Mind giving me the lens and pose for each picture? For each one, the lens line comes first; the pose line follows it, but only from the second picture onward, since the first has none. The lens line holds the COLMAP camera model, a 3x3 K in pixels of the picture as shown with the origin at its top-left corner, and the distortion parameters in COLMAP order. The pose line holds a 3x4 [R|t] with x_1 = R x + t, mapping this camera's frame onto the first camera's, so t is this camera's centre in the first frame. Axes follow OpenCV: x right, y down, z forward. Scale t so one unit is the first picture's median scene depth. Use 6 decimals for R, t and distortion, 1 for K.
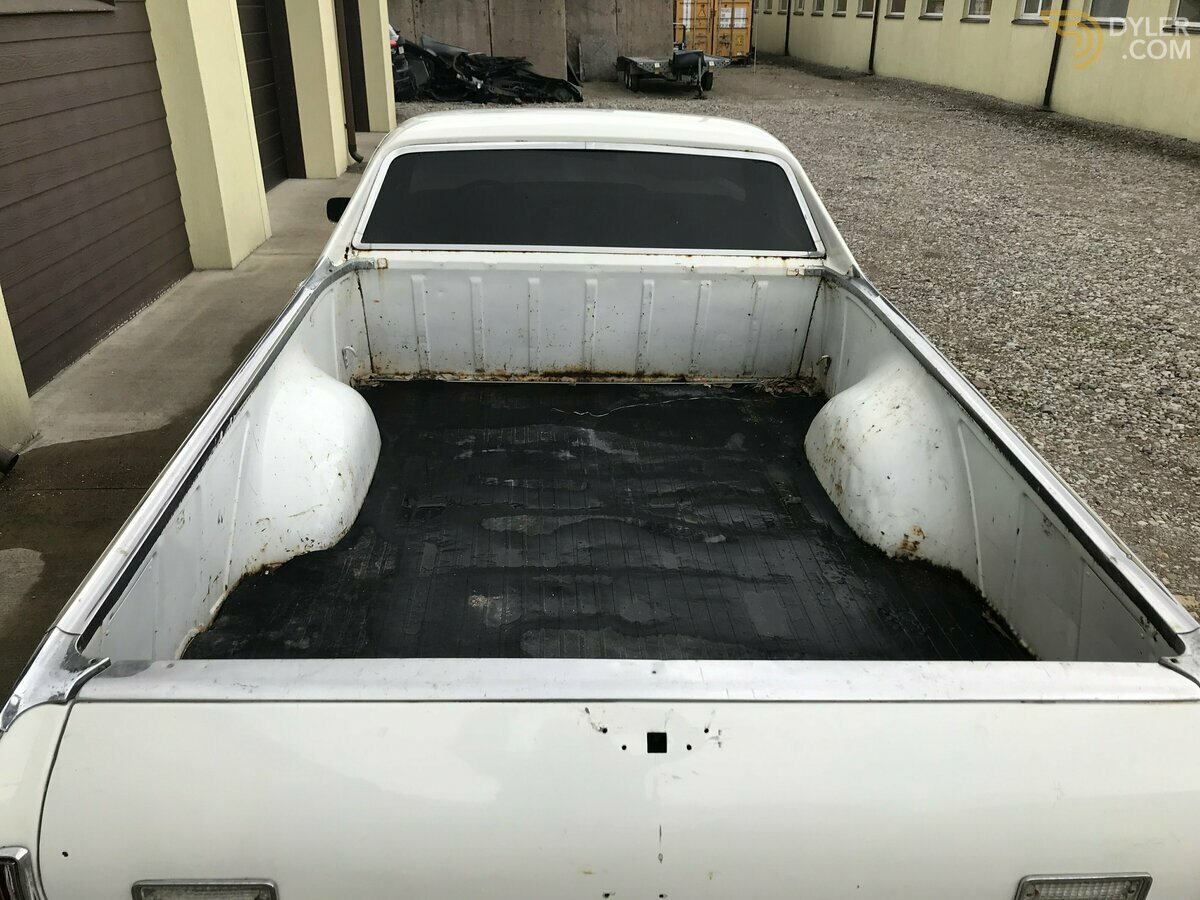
lens RADIAL K [[979.4, 0, 600.0], [0, 979.4, 450.0], [0, 0, 1]] dist [0.005072, 0.013889]
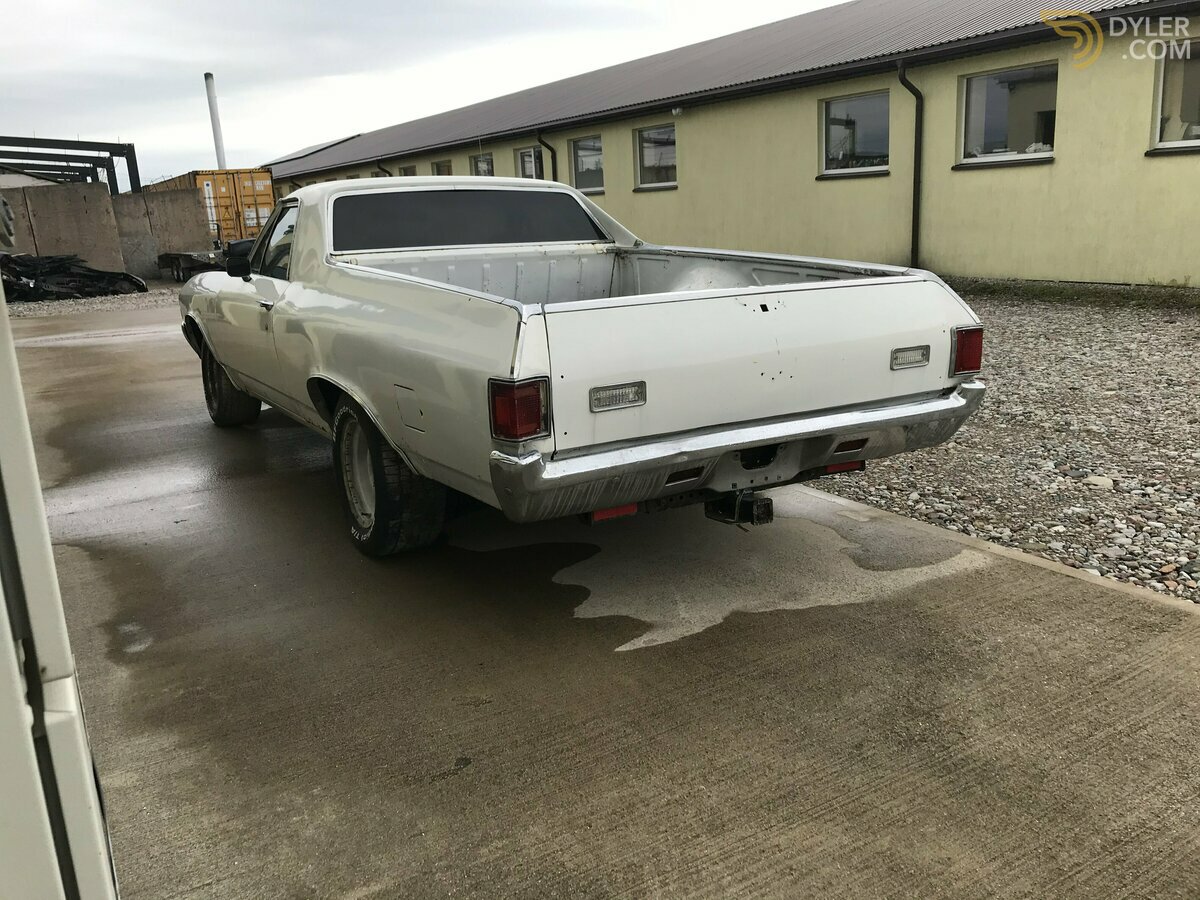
lens RADIAL K [[979.4, 0, 600.0], [0, 979.4, 450.0], [0, 0, 1]] dist [0.005072, 0.013889]
pose [[0.880010, -0.165243, 0.445284, -0.087671], [0.246784, 0.960118, -0.131421, 0.052519], [-0.405809, 0.225541, 0.885692, -0.053917]]
